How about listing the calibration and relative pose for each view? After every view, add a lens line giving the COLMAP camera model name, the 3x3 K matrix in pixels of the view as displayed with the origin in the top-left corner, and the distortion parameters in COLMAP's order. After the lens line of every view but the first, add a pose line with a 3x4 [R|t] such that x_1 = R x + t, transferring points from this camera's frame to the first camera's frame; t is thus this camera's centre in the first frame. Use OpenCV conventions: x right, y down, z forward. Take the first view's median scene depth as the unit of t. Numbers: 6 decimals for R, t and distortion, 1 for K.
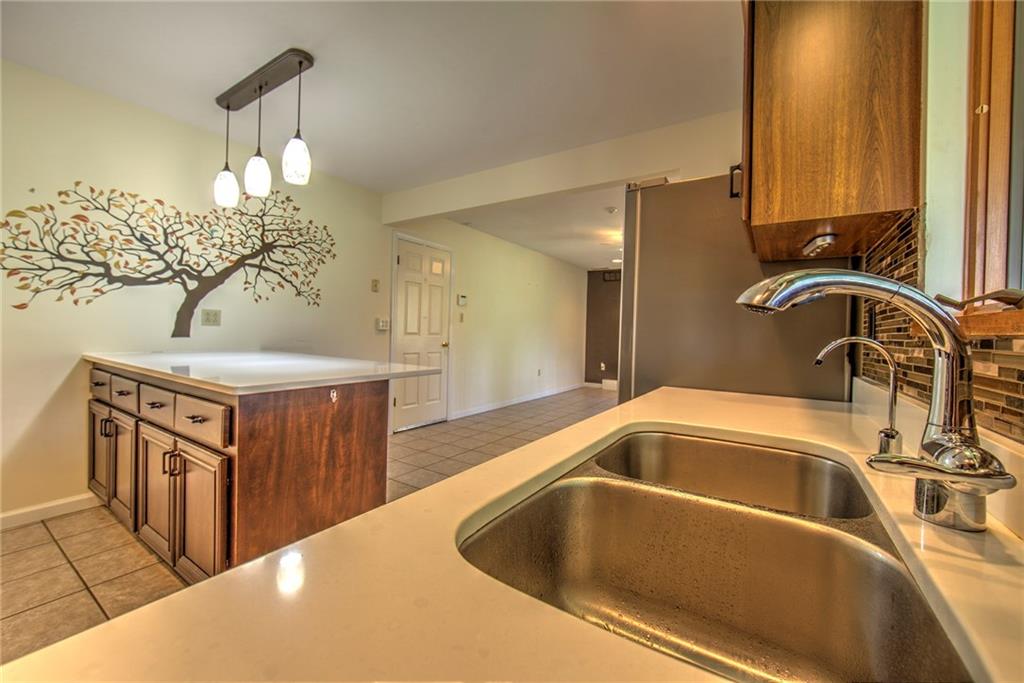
lens RADIAL K [[402.3, 0, 508.6], [0, 402.3, 337.4], [0, 0, 1]] dist [-0.003886, 0.000166]
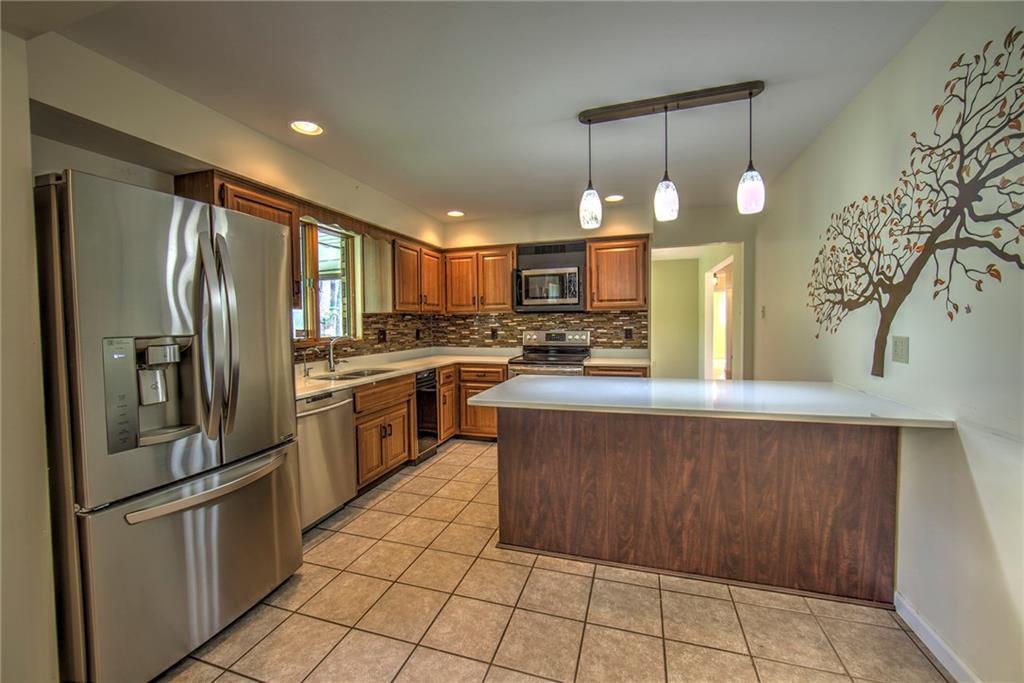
lens RADIAL K [[402.3, 0, 506.4], [0, 402.3, 335.4], [0, 0, 1]] dist [-0.003886, 0.000166]
pose [[-0.964694, 0.002640, -0.263360, 0.005510], [-0.008494, 0.999118, 0.041129, -0.085646], [0.263236, 0.041914, -0.963821, 1.354567]]
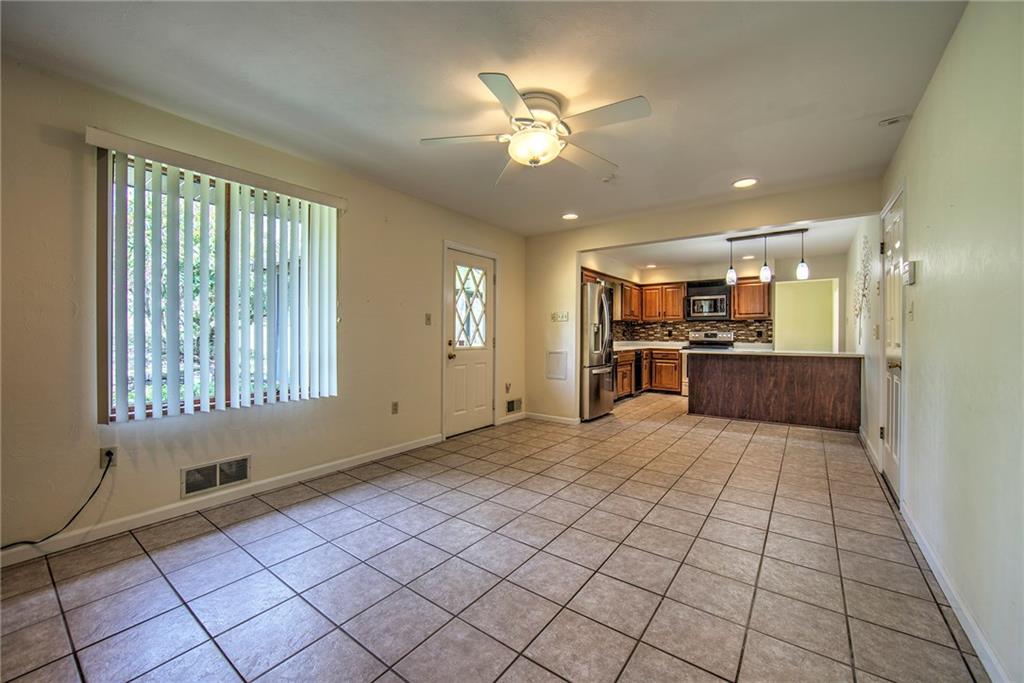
lens RADIAL K [[402.3, 0, 512.6], [0, 402.3, 333.5], [0, 0, 1]] dist [-0.003886, 0.000166]
pose [[-0.998562, -0.022984, 0.048433, 0.566411], [-0.022526, 0.999696, 0.009984, -0.028005], [-0.048648, 0.008879, -0.998777, 2.565160]]
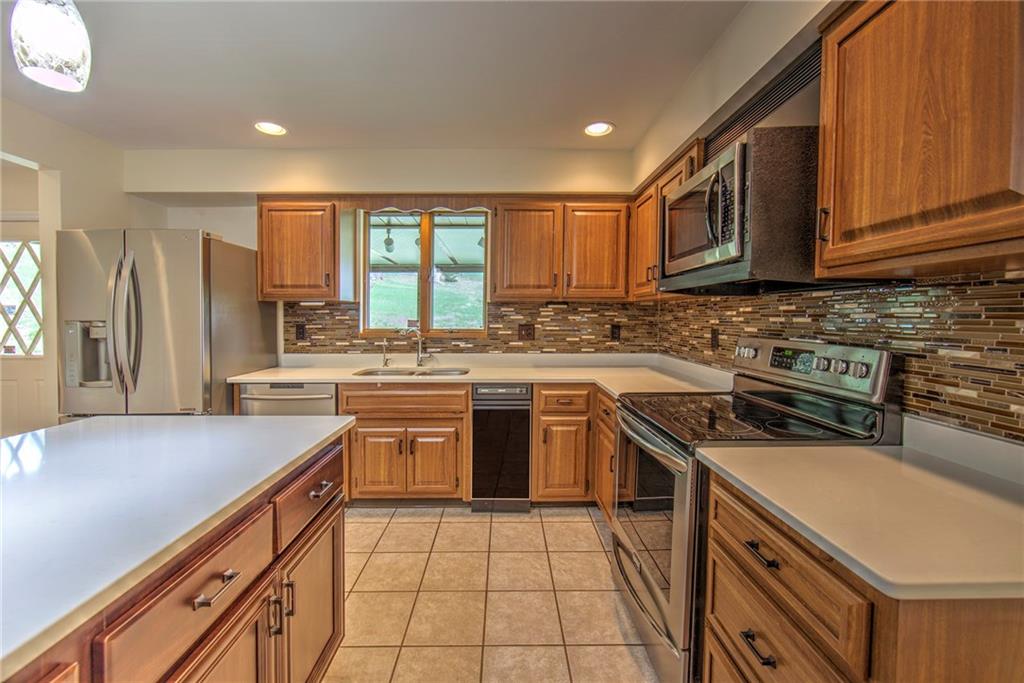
lens RADIAL K [[402.3, 0, 506.9], [0, 402.3, 327.1], [0, 0, 1]] dist [-0.003886, 0.000166]
pose [[-0.561970, -0.041086, 0.826137, -0.820503], [-0.000517, 0.998783, 0.049321, -0.086866], [-0.827158, 0.027290, -0.561307, 0.530828]]
